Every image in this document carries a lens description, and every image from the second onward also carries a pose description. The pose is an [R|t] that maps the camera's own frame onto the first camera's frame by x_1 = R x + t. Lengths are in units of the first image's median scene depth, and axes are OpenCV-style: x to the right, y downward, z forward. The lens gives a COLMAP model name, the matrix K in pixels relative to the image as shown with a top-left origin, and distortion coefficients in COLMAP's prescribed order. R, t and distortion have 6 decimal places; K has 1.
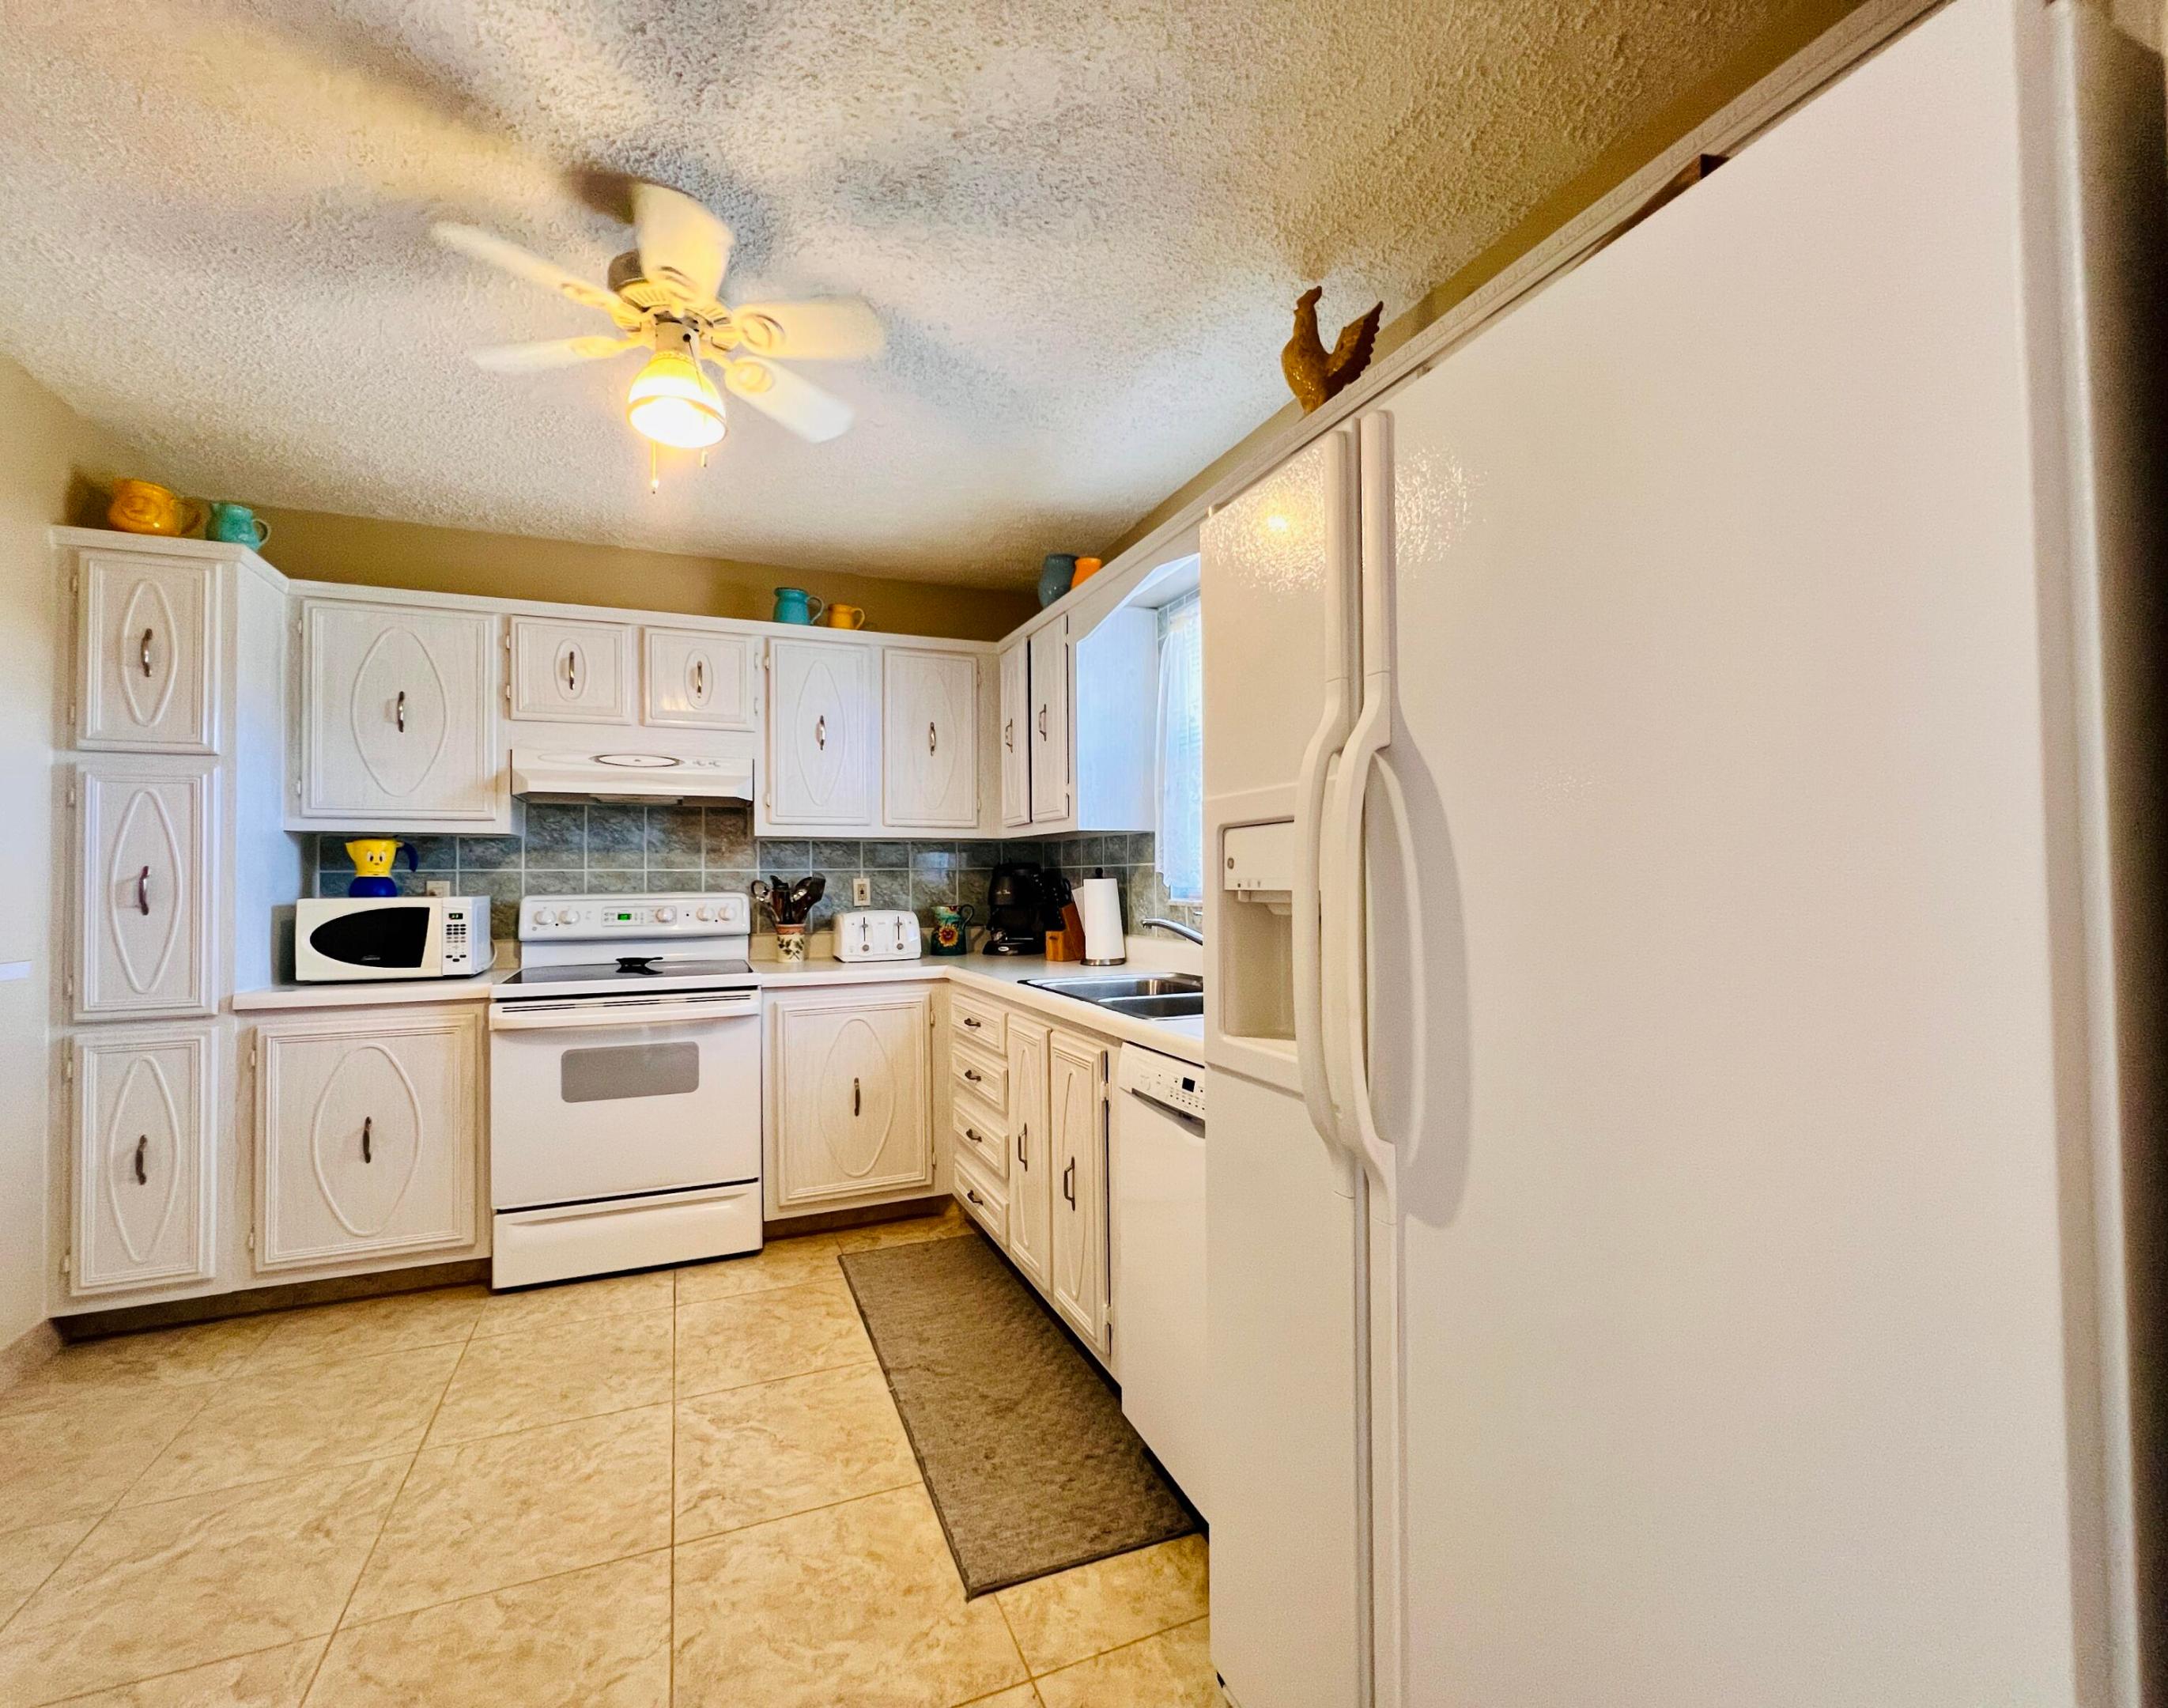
lens RADIAL K [[908.6, 0, 1034.4], [0, 908.6, 867.0], [0, 0, 1]] dist [0.000056, 0.000861]
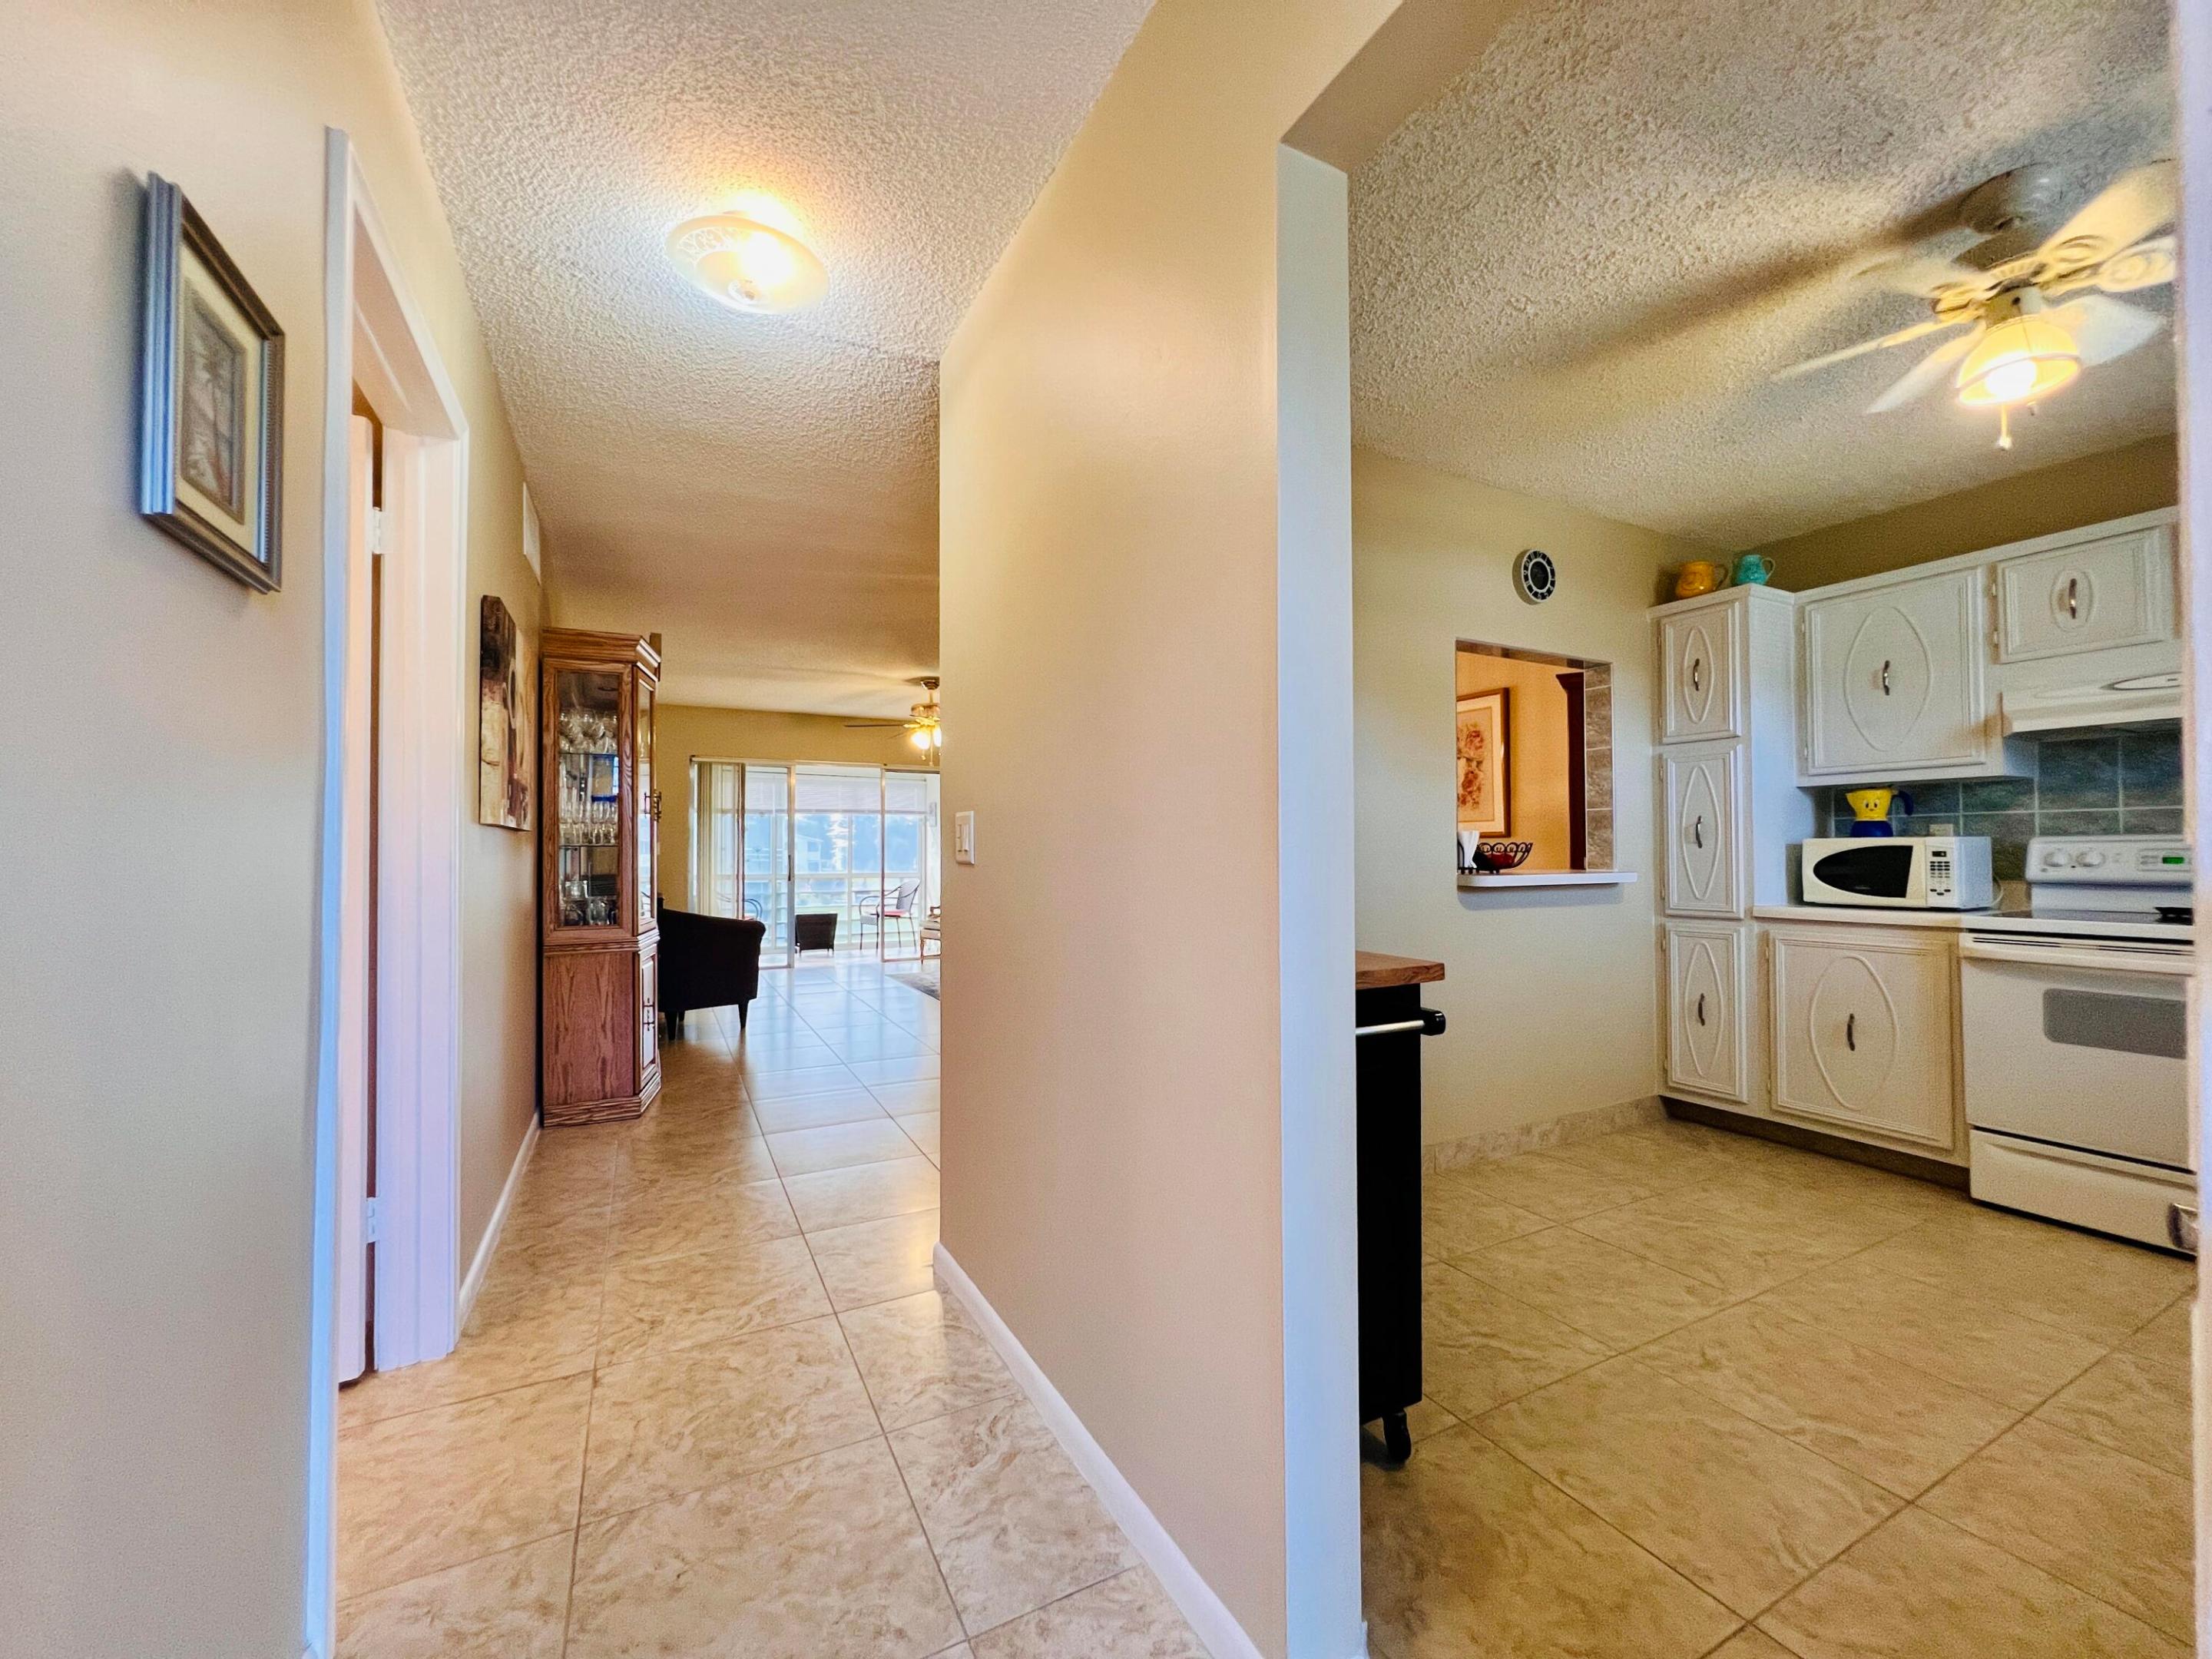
lens RADIAL K [[887.6, 0, 1106.0], [0, 887.6, 829.5], [0, 0, 1]] dist [0.000985, 0.000190]
pose [[0.107698, -0.018227, -0.994017, 0.353442], [0.019039, 0.999686, -0.016268, 0.024624], [0.994001, -0.017174, 0.108011, -0.130618]]
